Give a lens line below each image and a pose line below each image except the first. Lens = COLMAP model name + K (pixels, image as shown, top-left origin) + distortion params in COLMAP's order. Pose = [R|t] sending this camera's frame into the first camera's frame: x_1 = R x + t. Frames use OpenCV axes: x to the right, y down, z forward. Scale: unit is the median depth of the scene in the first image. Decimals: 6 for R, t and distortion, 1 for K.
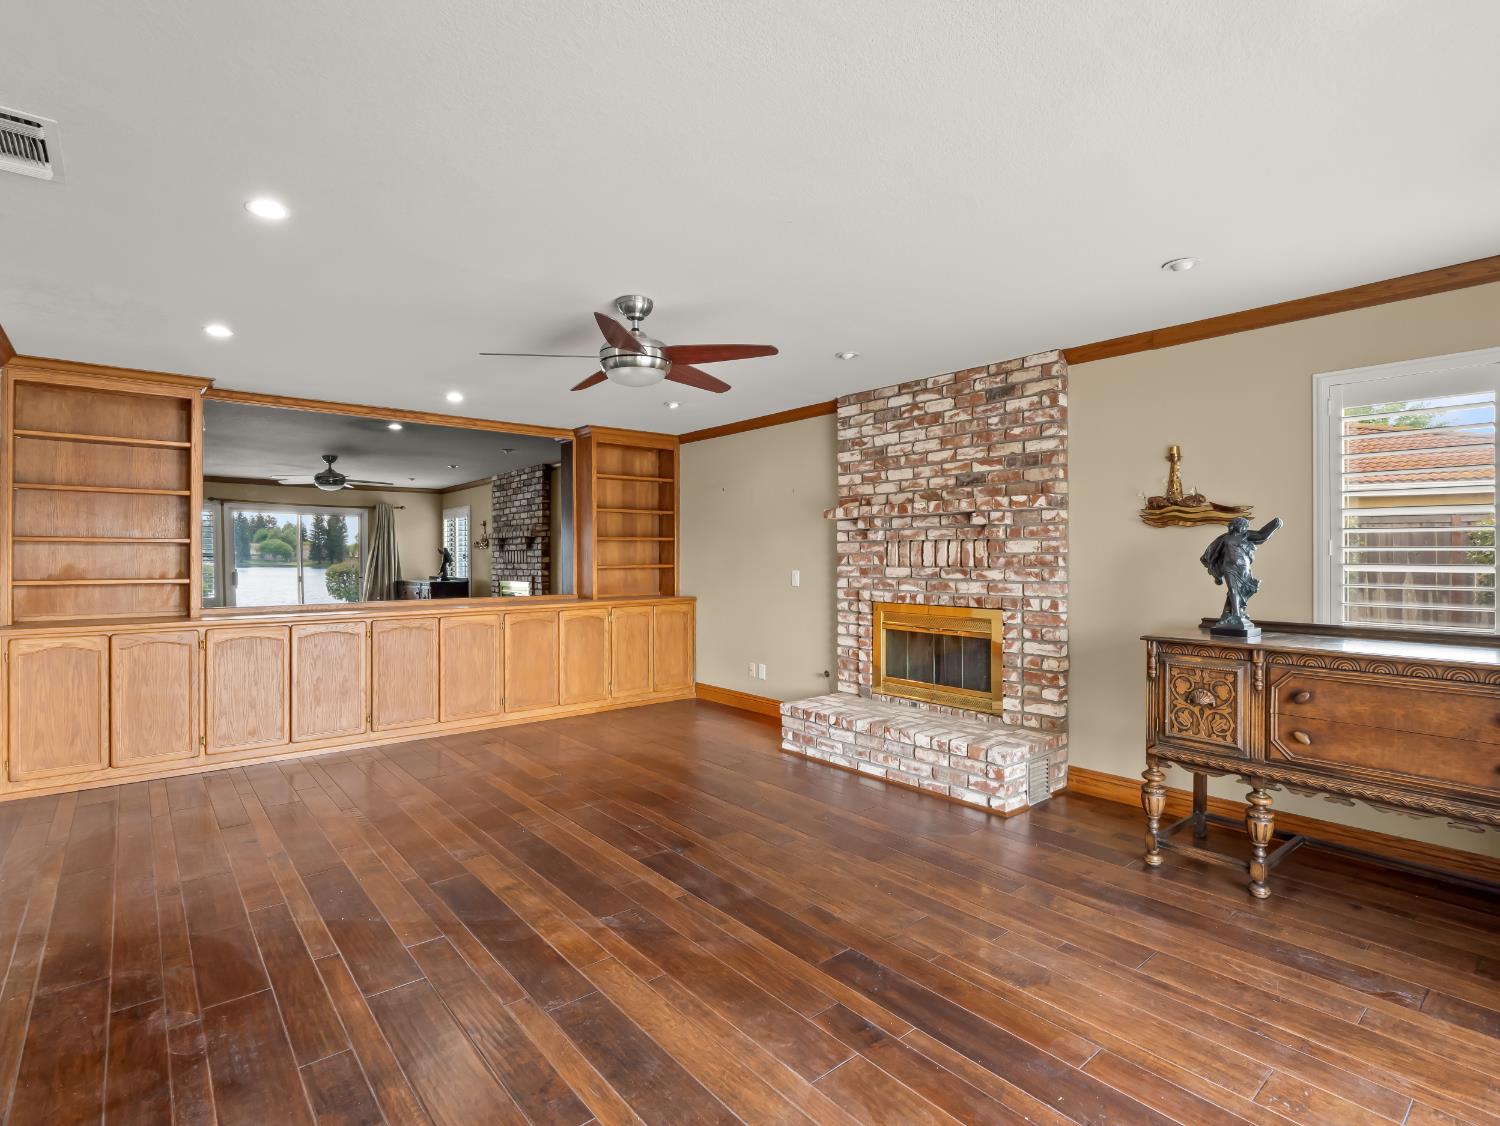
lens RADIAL K [[744.5, 0, 744.0], [0, 744.5, 552.6], [0, 0, 1]] dist [-0.005630, -0.001659]
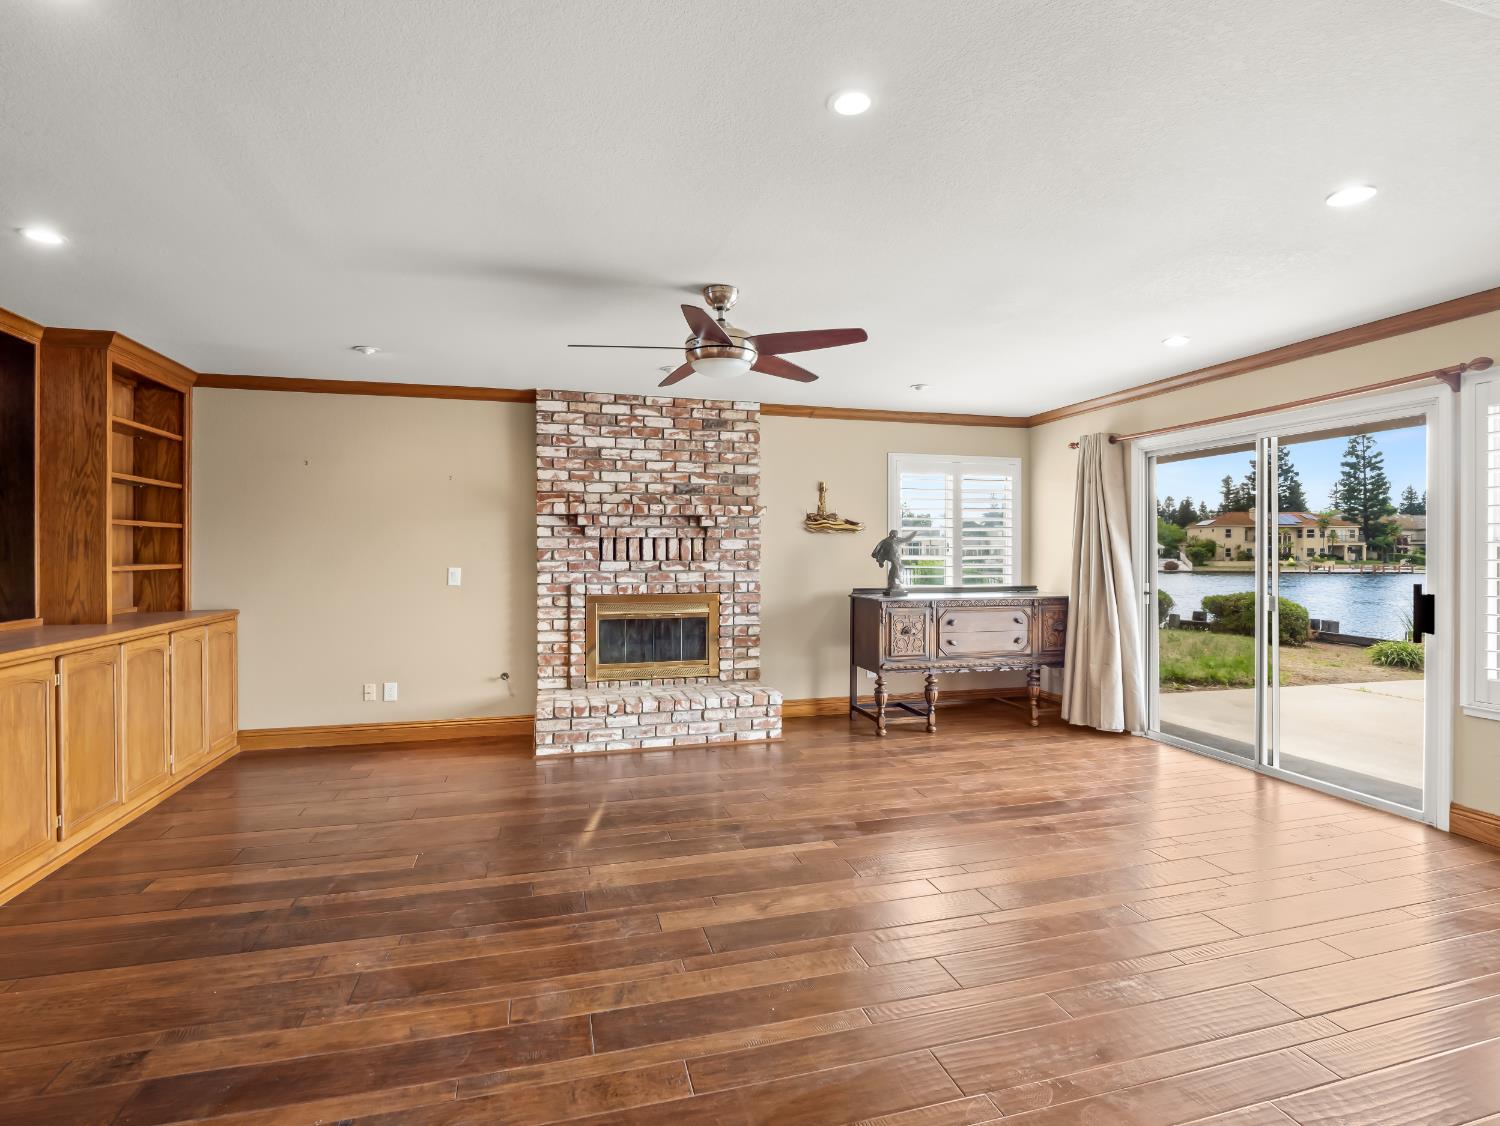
lens RADIAL K [[724.9, 0, 748.4], [0, 724.9, 547.9], [0, 0, 1]] dist [-0.006707, -0.001887]
pose [[0.411693, 0.007333, 0.911293, -0.723874], [-0.003839, 0.999973, -0.006312, 0.005952], [-0.911315, -0.000900, 0.411710, 0.409611]]
